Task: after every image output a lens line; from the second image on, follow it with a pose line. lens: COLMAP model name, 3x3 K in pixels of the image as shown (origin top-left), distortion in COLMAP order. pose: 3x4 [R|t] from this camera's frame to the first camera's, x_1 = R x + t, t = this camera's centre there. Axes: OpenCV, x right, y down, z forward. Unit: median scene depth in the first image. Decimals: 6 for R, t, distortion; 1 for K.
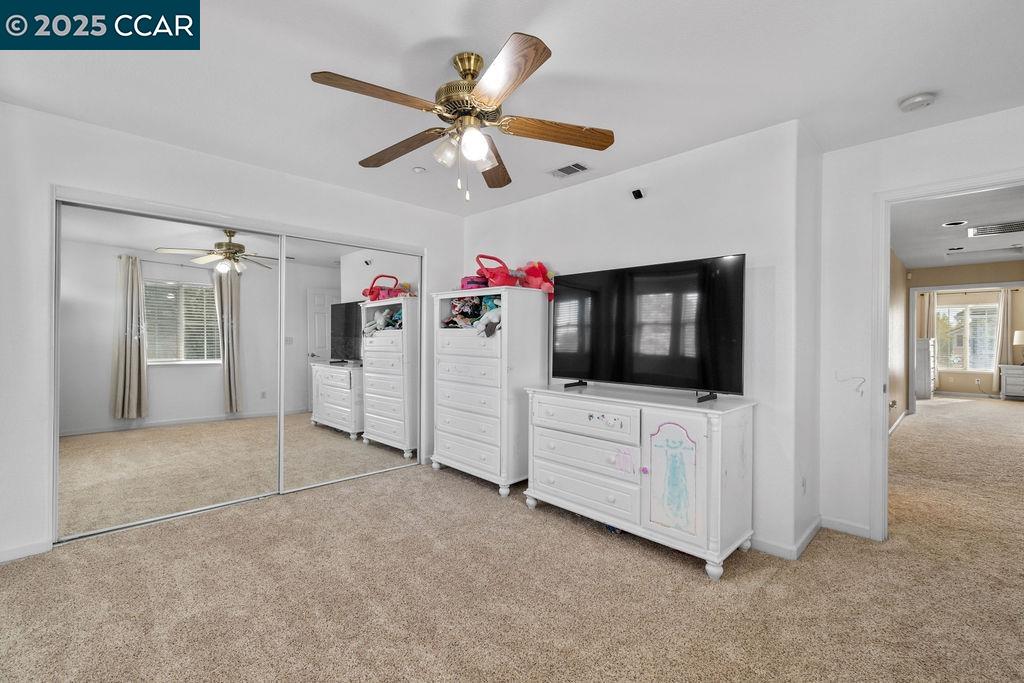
lens RADIAL K [[447.5, 0, 507.5], [0, 447.5, 337.2], [0, 0, 1]] dist [0.004196, 0.002679]
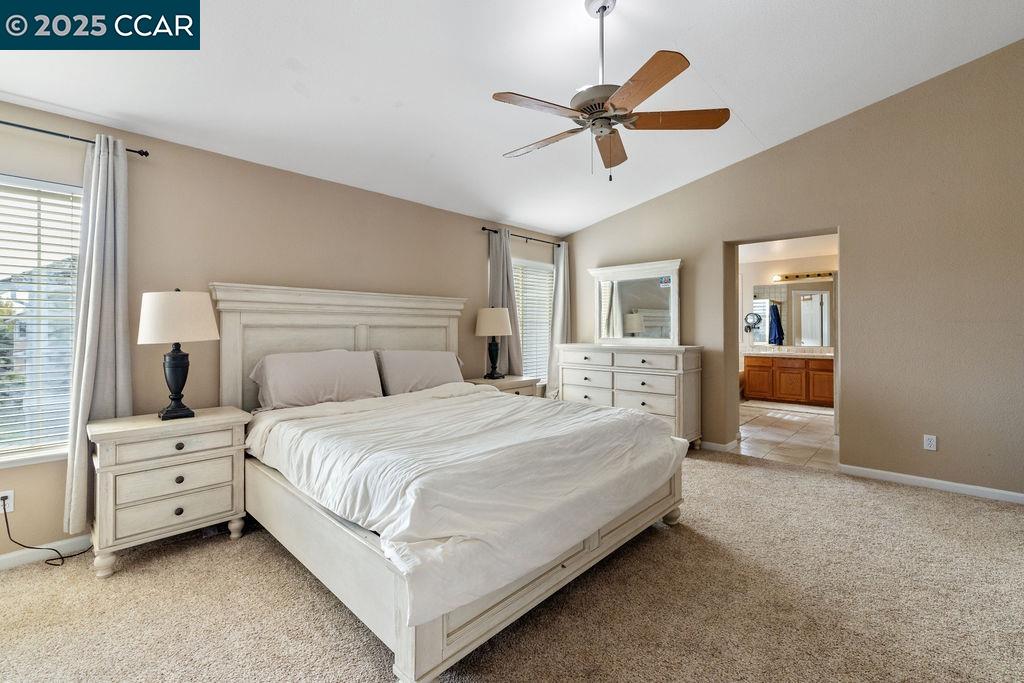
lens RADIAL K [[447.5, 0, 512.9], [0, 447.5, 334.0], [0, 0, 1]] dist [0.004196, 0.002679]
pose [[-0.028343, -0.004475, 0.999588, 0.597560], [0.002420, 0.999987, 0.004546, 0.006868], [-0.999595, 0.002548, -0.028331, 0.553378]]
